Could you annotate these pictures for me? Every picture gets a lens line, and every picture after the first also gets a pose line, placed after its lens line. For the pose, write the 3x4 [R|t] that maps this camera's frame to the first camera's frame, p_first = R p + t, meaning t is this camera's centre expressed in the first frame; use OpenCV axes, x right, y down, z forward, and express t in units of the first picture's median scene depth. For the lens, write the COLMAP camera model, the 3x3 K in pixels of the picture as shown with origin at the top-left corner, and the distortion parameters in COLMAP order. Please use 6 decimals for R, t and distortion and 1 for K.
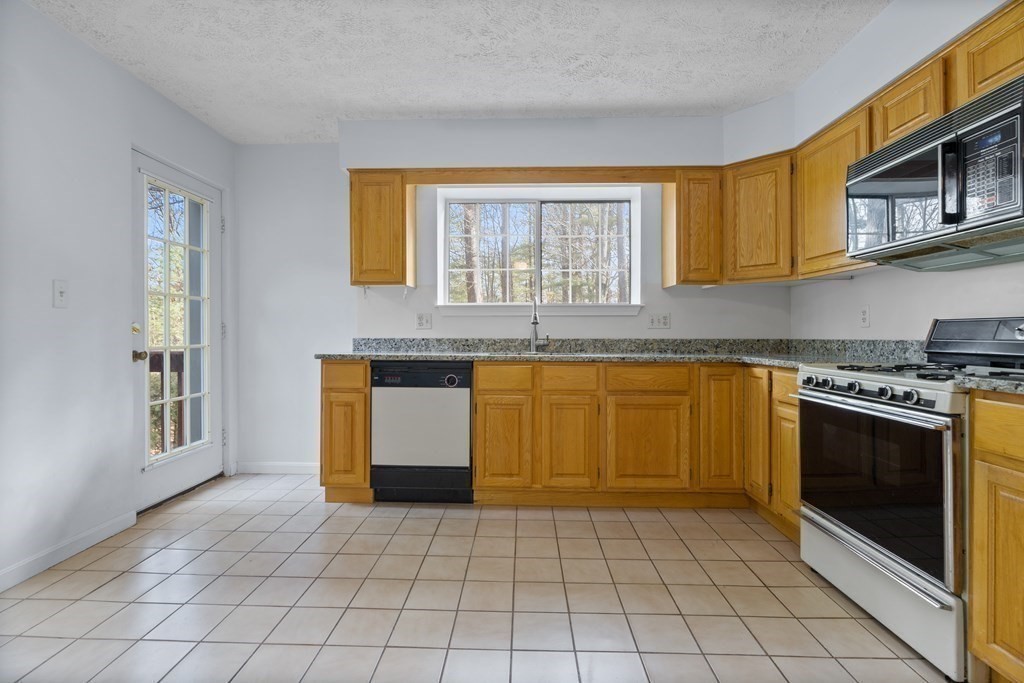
lens RADIAL K [[463.4, 0, 512.7], [0, 463.4, 334.5], [0, 0, 1]] dist [-0.002391, 0.002113]
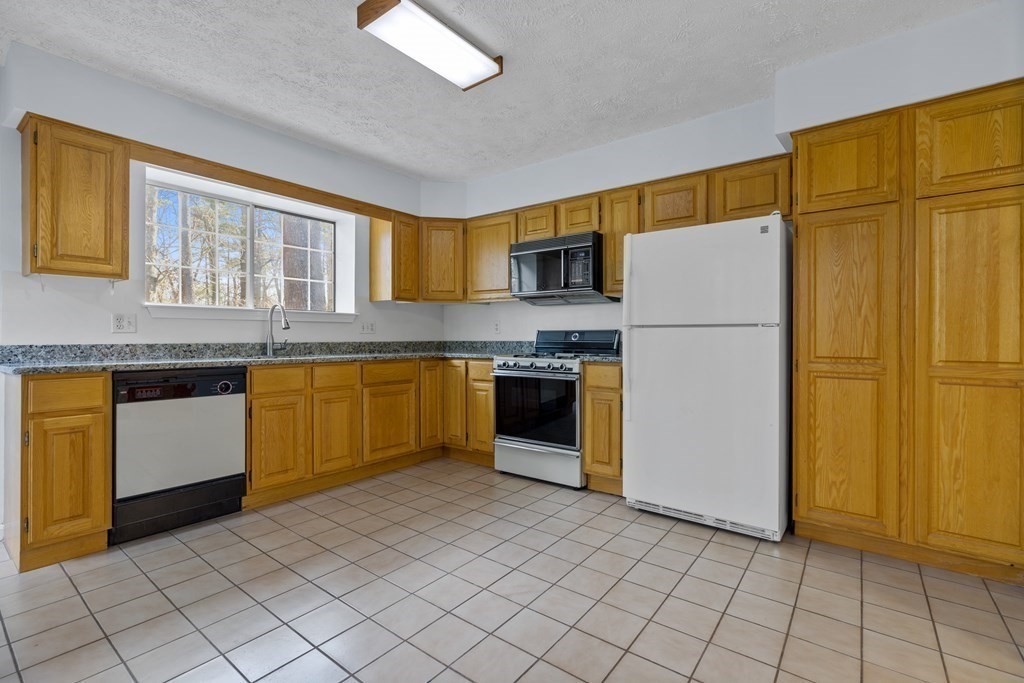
lens RADIAL K [[463.4, 0, 511.0], [0, 463.4, 338.0], [0, 0, 1]] dist [-0.002391, 0.002113]
pose [[0.589392, -0.003318, 0.807840, -0.556960], [0.001551, 0.999994, 0.002976, -0.004779], [-0.807845, -0.000501, 0.589394, -0.044735]]
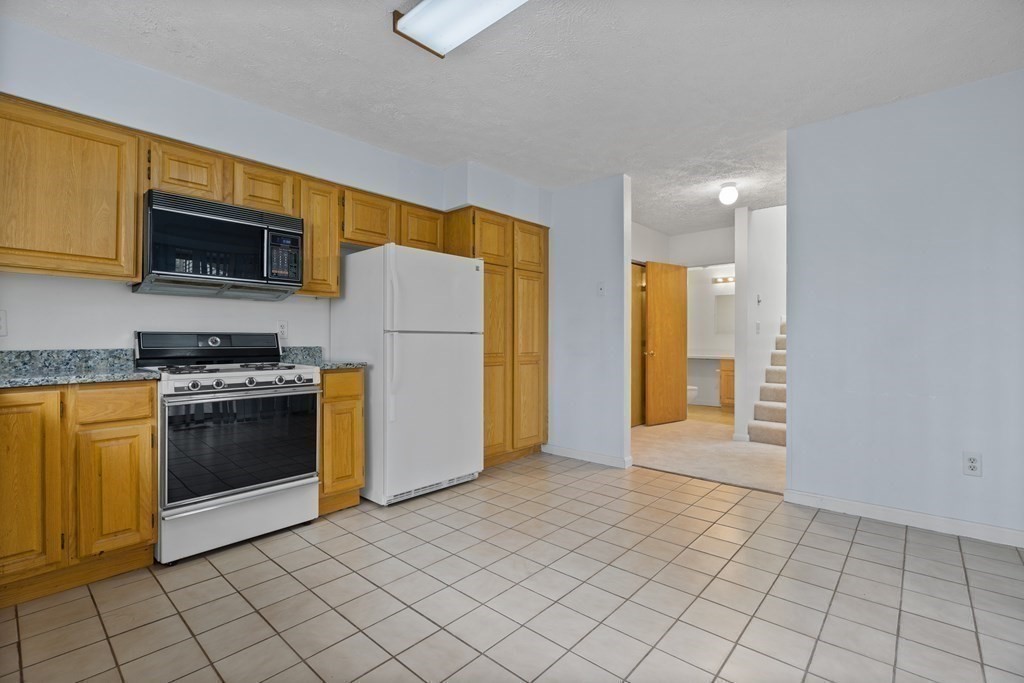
lens RADIAL K [[463.4, 0, 516.2], [0, 463.4, 340.7], [0, 0, 1]] dist [-0.002391, 0.002113]
pose [[-0.762503, -0.001723, 0.646983, -0.486199], [0.000635, 0.999994, 0.003411, -0.009090], [-0.646985, 0.003012, -0.762497, 0.977250]]
